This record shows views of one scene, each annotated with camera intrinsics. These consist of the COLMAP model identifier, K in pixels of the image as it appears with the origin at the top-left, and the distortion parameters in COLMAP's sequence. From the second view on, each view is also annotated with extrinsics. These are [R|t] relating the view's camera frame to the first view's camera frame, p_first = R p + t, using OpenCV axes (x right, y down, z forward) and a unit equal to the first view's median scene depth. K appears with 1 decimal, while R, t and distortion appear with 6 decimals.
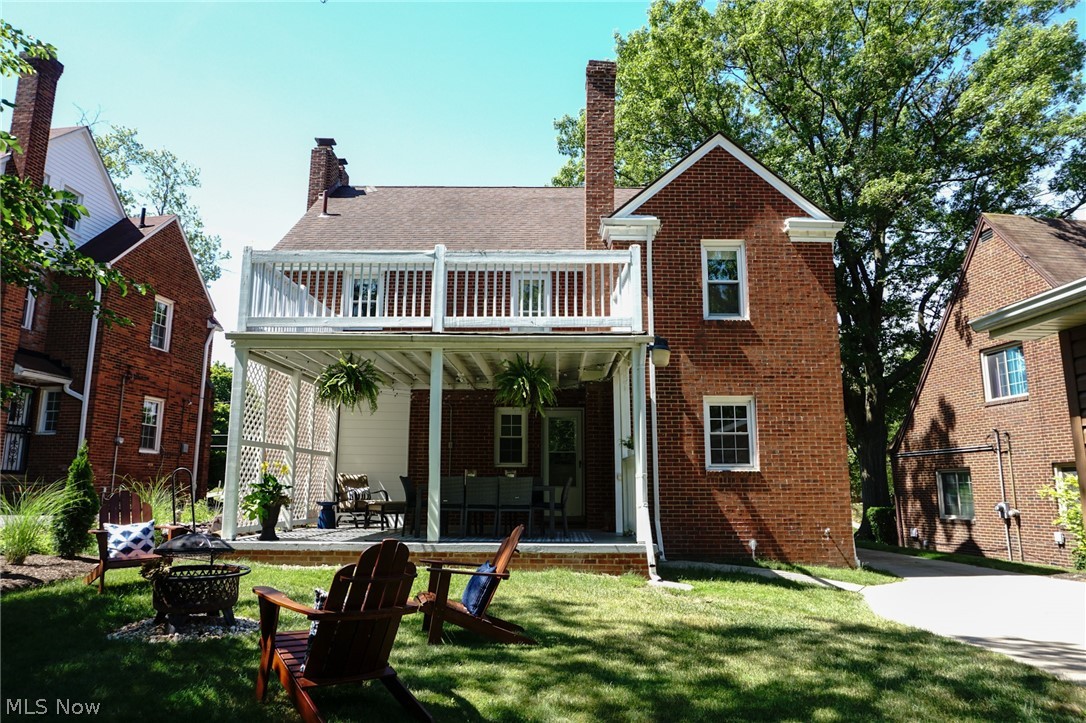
lens RADIAL K [[725.6, 0, 543.0], [0, 725.6, 361.5], [0, 0, 1]] dist [-0.049536, 0.069987]
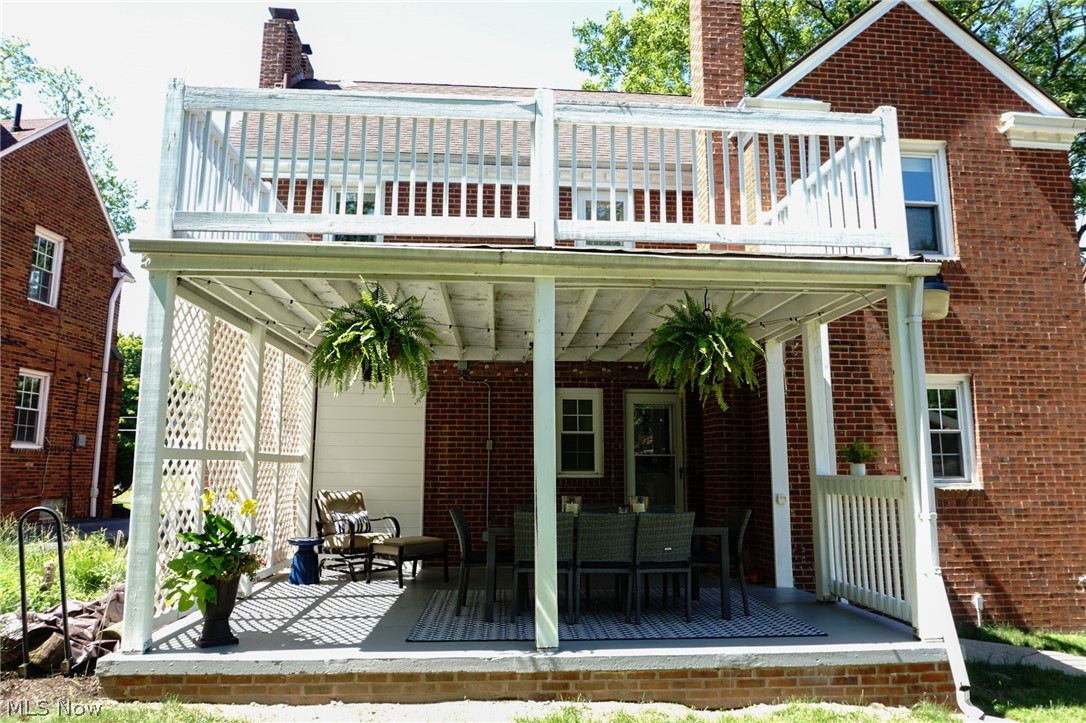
lens RADIAL K [[744.9, 0, 543.0], [0, 744.9, 361.5], [0, 0, 1]] dist [-0.055551, 0.042374]
pose [[0.996416, 0.011093, 0.083853, -0.154397], [-0.013449, 0.999529, 0.027579, 0.022468], [-0.083508, -0.028608, 0.996096, 0.365930]]
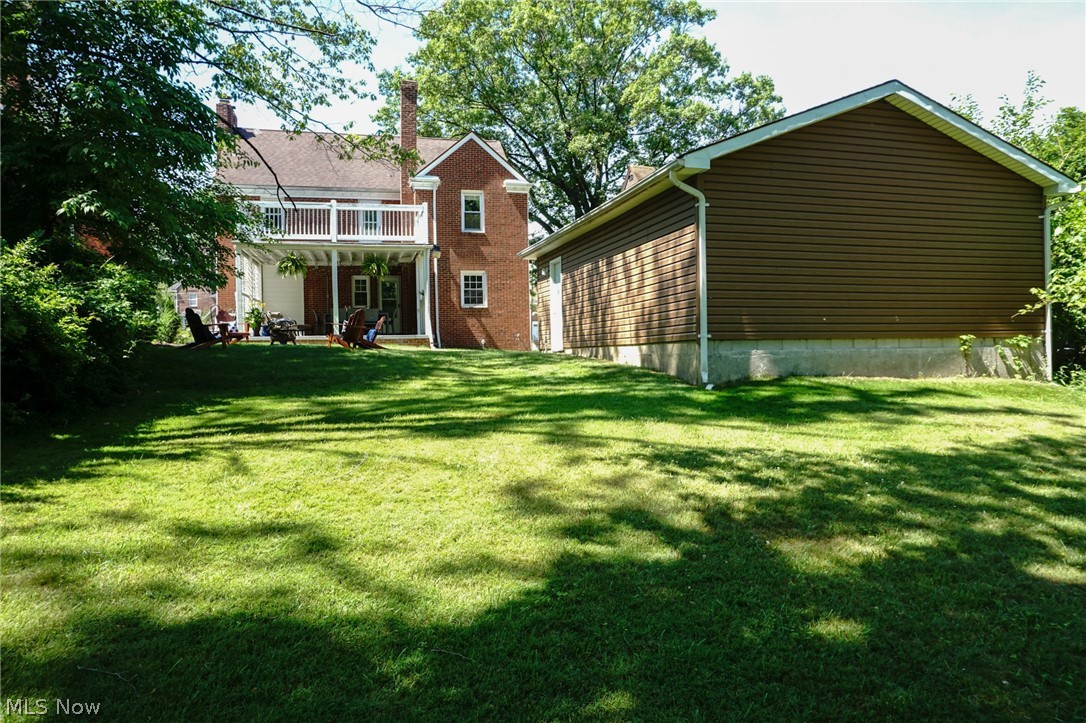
lens RADIAL K [[744.9, 0, 543.0], [0, 744.9, 361.5], [0, 0, 1]] dist [-0.055551, 0.042374]
pose [[0.967564, -0.023601, 0.251522, -0.085768], [-0.022952, 0.983297, 0.180558, -0.084070], [-0.251582, -0.180474, 0.950860, -1.088218]]
